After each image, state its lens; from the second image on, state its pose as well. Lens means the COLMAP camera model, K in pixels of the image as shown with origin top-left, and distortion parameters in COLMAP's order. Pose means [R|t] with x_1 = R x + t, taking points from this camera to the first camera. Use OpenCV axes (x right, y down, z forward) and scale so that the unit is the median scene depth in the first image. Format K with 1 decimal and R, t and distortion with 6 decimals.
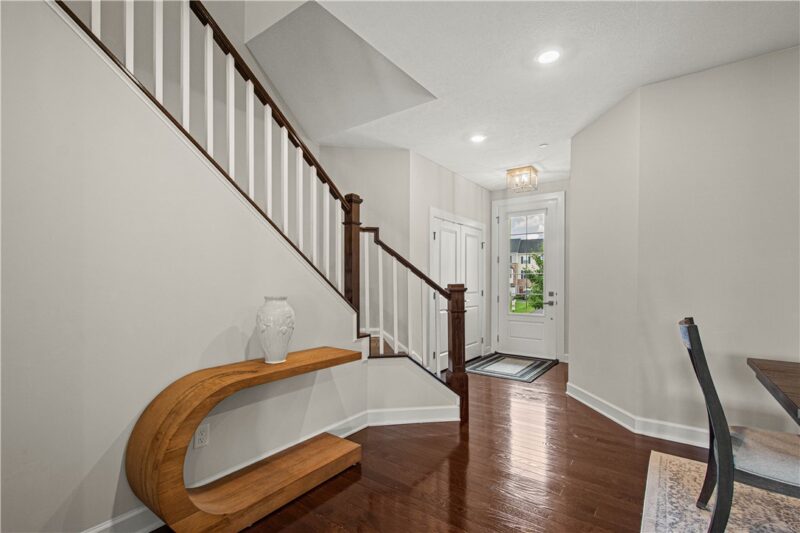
lens RADIAL K [[366.5, 0, 399.9], [0, 366.5, 285.7], [0, 0, 1]] dist [-0.000129, 0.000037]
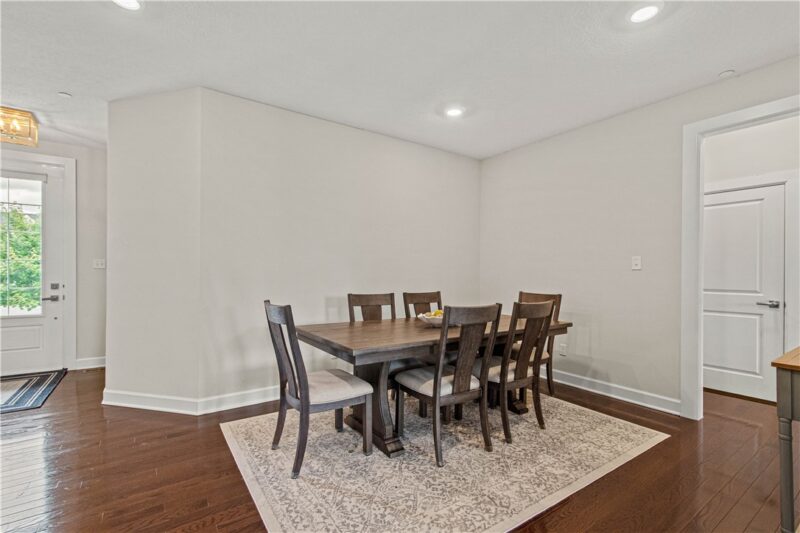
lens RADIAL K [[355.1, 0, 398.0], [0, 355.1, 273.8], [0, 0, 1]] dist [0.002723, 0.000260]
pose [[0.321891, -0.000428, 0.946777, -0.164914], [0.007314, 0.999971, -0.002035, 0.006134], [-0.946748, 0.007580, 0.321885, 0.160785]]
